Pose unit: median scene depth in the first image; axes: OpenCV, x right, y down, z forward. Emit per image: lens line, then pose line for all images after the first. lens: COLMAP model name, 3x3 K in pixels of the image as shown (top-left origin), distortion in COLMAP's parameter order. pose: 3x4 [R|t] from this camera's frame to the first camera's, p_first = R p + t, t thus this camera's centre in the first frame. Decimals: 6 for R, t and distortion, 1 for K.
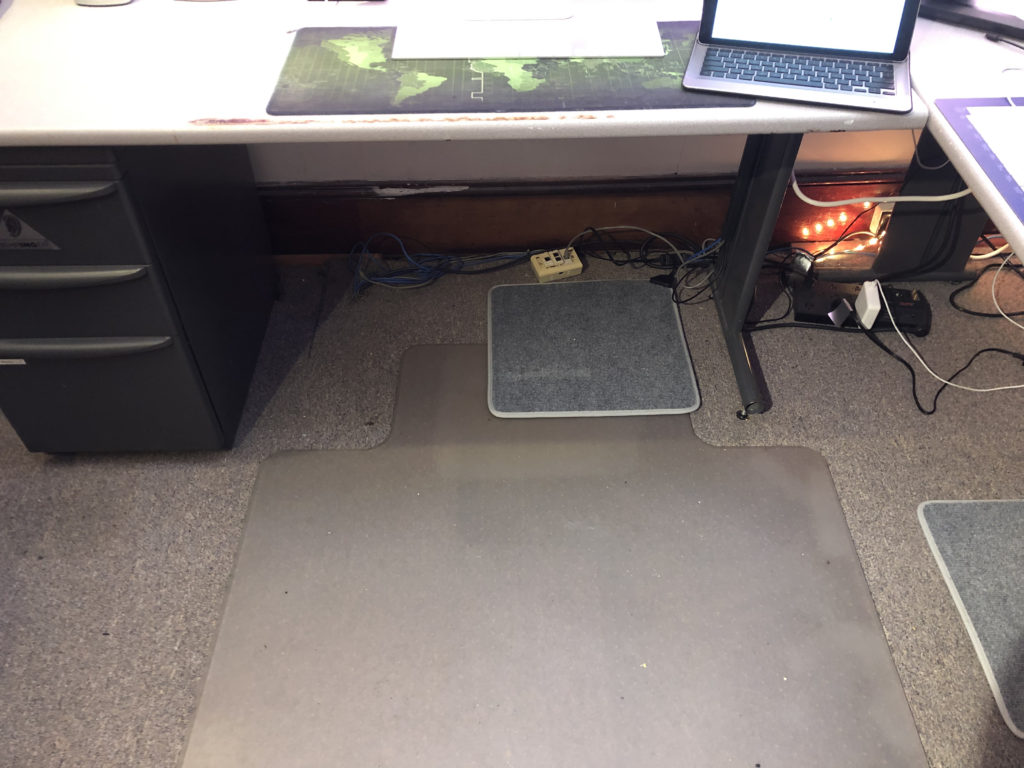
lens RADIAL K [[867.2, 0, 512.3], [0, 867.2, 390.0], [0, 0, 1]] dist [0.005832, 0.052290]
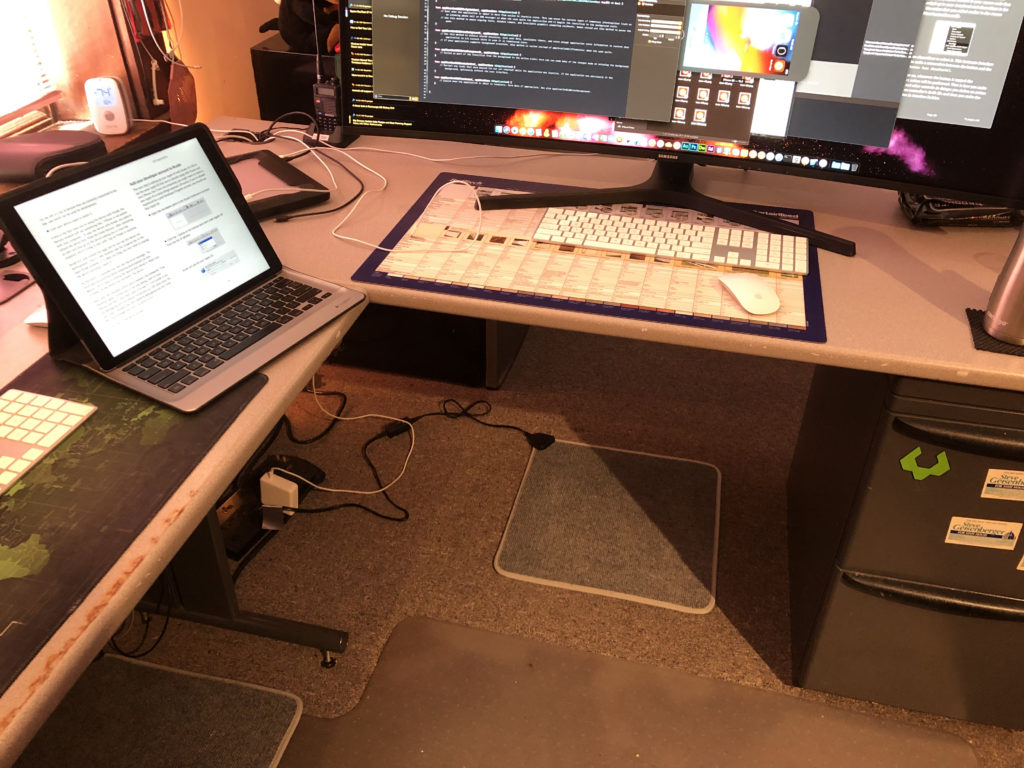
lens RADIAL K [[867.2, 0, 514.6], [0, 867.2, 385.3], [0, 0, 1]] dist [0.005832, 0.052290]
pose [[0.248701, -0.550380, 0.797013, -0.243882], [0.694461, 0.674933, 0.249376, -0.261105], [-0.675182, 0.491475, 0.550074, 0.270945]]
